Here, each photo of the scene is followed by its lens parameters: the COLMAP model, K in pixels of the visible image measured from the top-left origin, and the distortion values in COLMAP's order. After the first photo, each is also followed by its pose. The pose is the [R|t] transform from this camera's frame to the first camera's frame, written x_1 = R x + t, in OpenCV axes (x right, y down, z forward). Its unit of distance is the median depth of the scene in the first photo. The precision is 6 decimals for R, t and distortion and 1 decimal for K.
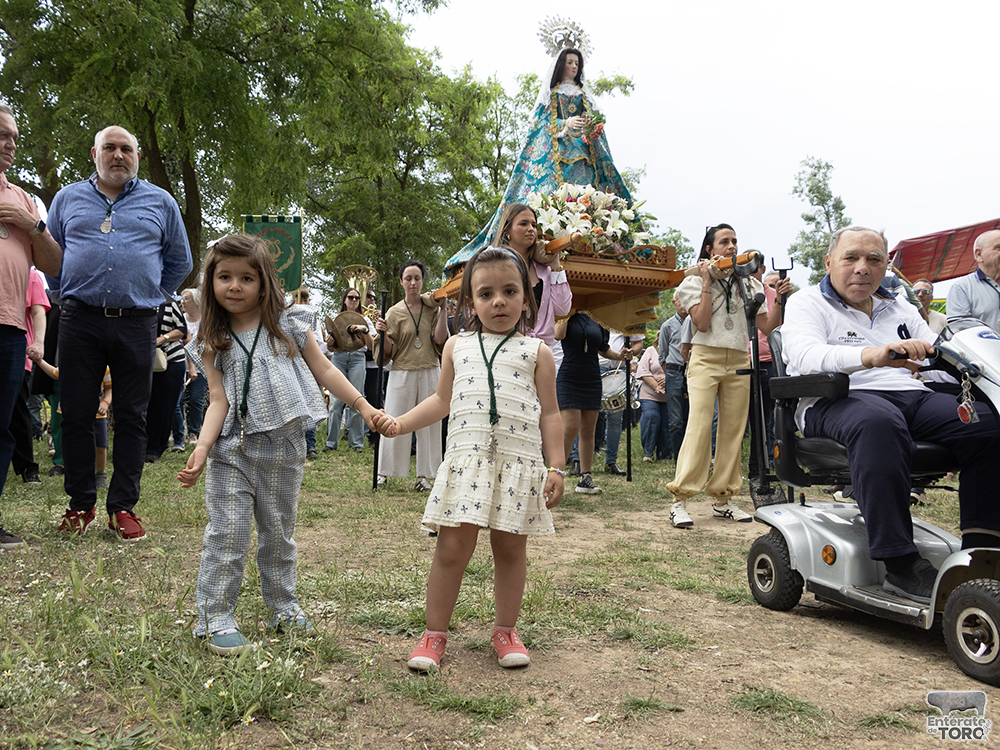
lens RADIAL K [[894.0, 0, 500.0], [0, 894.0, 375.0], [0, 0, 1]] dist [0.007587, 0.005343]
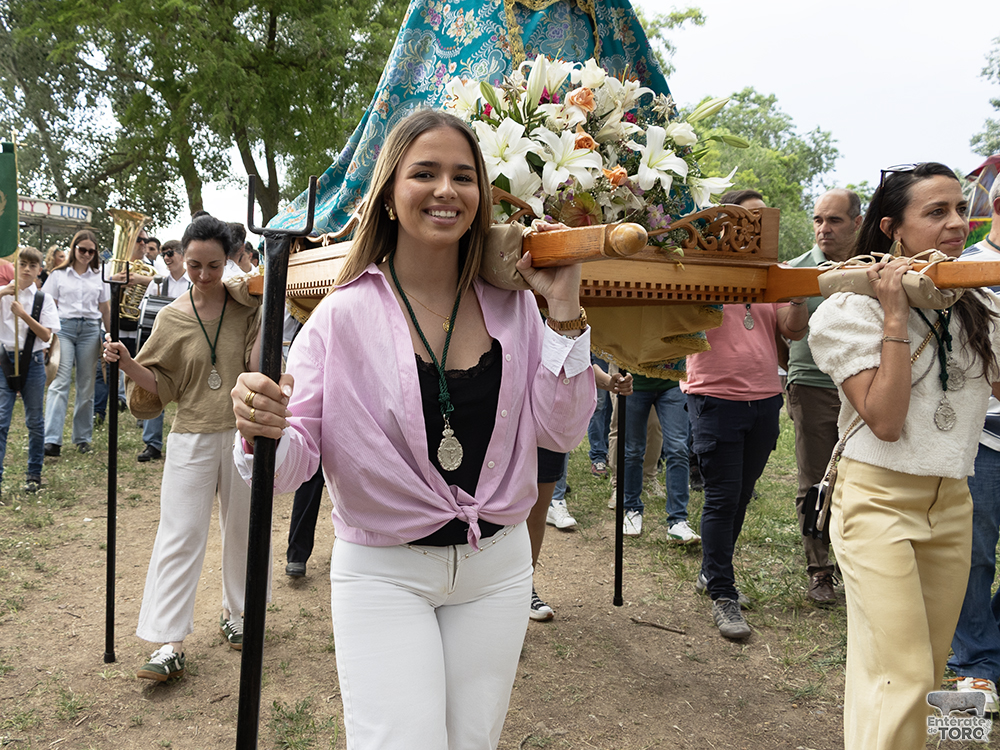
lens RADIAL K [[894.0, 0, 500.0], [0, 894.0, 375.0], [0, 0, 1]] dist [0.007587, 0.005343]
pose [[0.994191, -0.022016, 0.105356, 0.011088], [0.009124, 0.992573, 0.121312, -0.120969], [-0.107244, -0.119646, 0.987007, 0.588959]]
